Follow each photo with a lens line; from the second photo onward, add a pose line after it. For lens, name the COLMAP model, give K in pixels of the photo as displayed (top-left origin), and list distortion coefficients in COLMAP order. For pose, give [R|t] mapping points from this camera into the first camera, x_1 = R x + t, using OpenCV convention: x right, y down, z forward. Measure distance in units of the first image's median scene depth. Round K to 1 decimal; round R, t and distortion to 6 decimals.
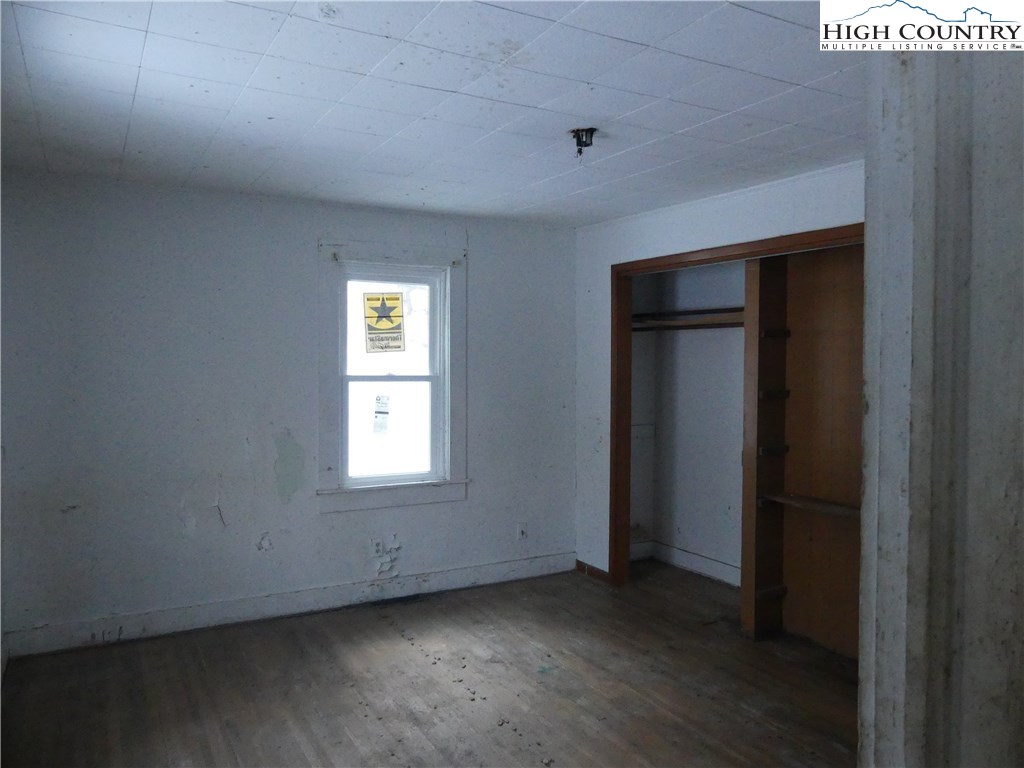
lens RADIAL K [[775.8, 0, 513.5], [0, 775.8, 382.6], [0, 0, 1]] dist [-0.021797, 0.019500]
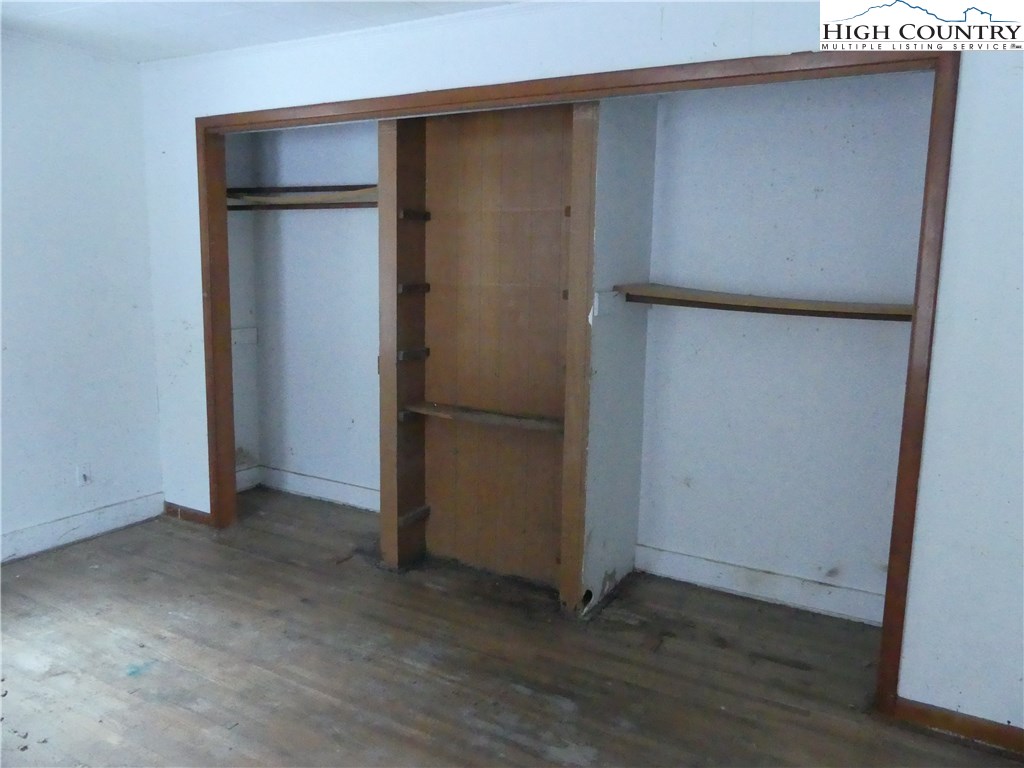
lens RADIAL K [[775.8, 0, 516.6], [0, 775.8, 389.1], [0, 0, 1]] dist [-0.021797, 0.019500]
pose [[0.856890, -0.059772, 0.512023, -0.008657], [-0.008640, 0.991450, 0.130197, 0.013324], [-0.515428, -0.115988, 0.849047, 0.207500]]
